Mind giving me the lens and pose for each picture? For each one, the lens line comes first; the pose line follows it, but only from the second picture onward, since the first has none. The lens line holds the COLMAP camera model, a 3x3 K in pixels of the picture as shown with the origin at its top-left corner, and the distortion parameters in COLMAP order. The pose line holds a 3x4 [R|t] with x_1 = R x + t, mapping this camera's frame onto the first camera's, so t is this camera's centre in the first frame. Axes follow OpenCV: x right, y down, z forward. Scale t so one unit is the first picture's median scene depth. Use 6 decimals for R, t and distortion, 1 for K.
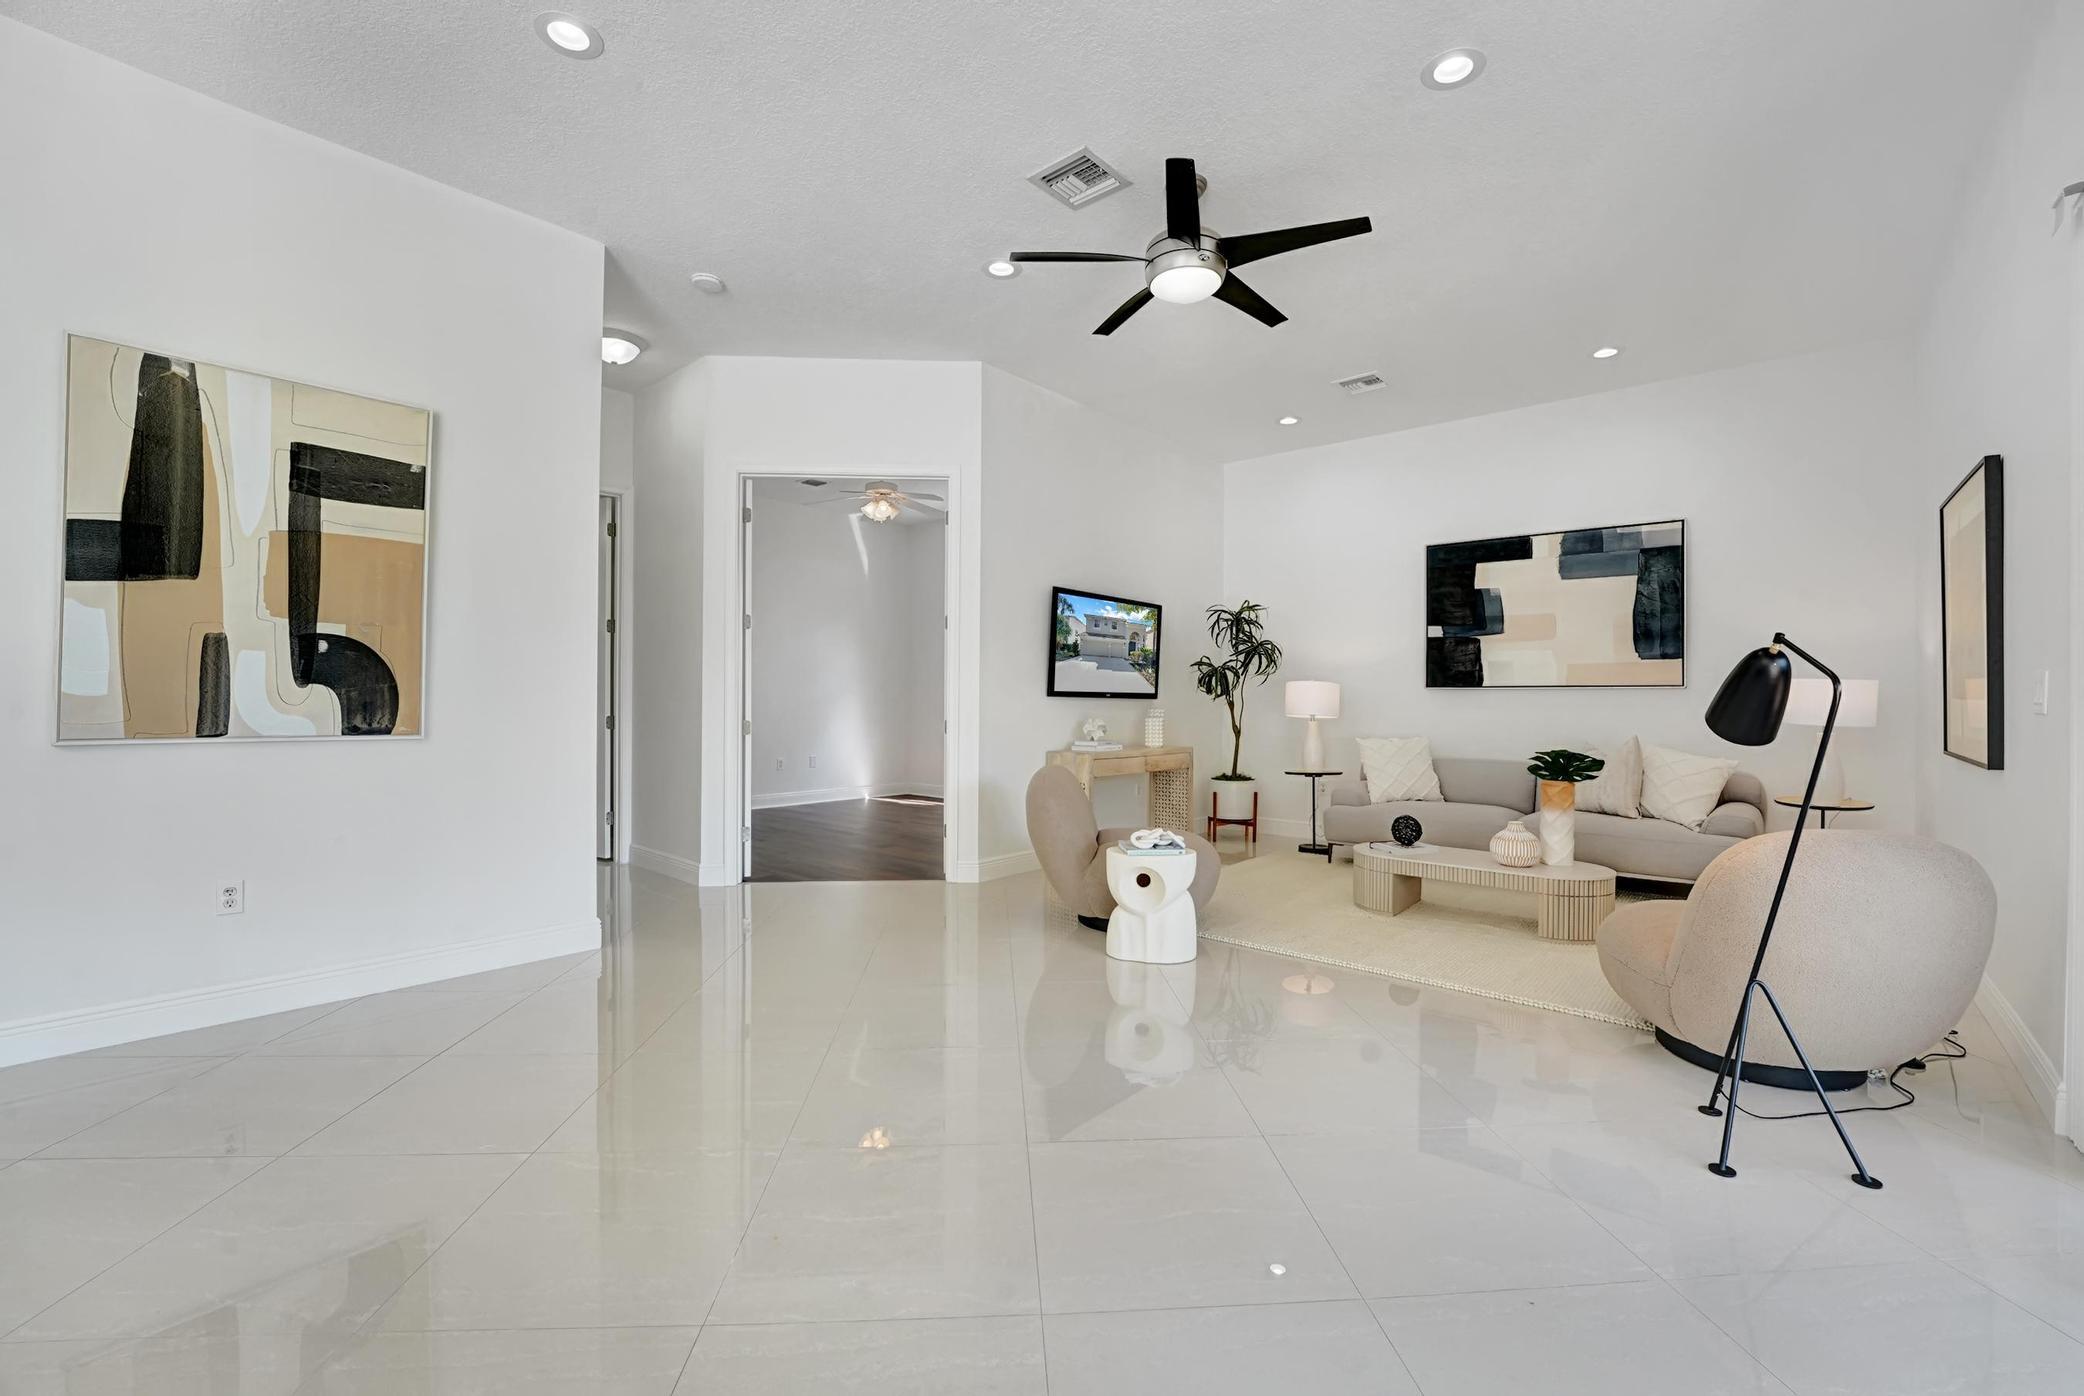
lens RADIAL K [[847.3, 0, 1038.4], [0, 847.3, 687.9], [0, 0, 1]] dist [-0.015546, -0.000202]
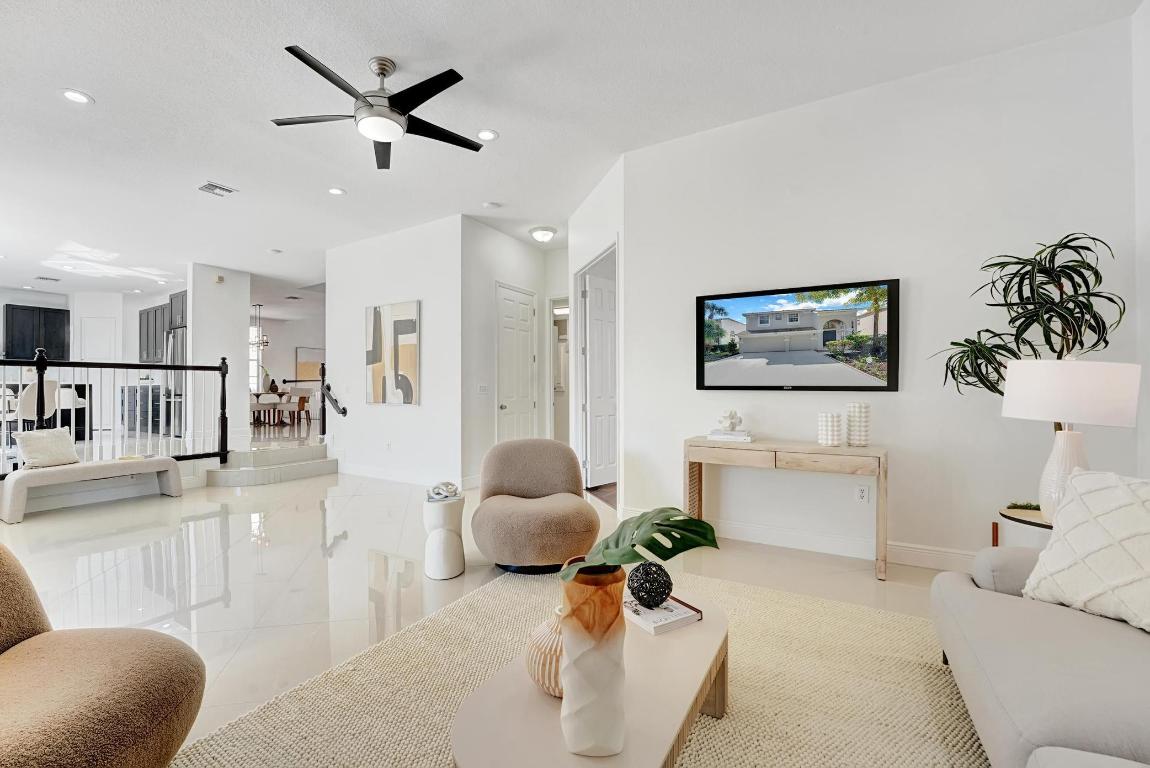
lens RADIAL K [[467.6, 0, 573.8], [0, 467.6, 386.9], [0, 0, 1]] dist [-0.015546, -0.000202]
pose [[0.189681, -0.005236, -0.981832, 0.600323], [0.017722, 0.999841, -0.001908, 0.001997], [0.981686, -0.017038, 0.189744, 0.690905]]
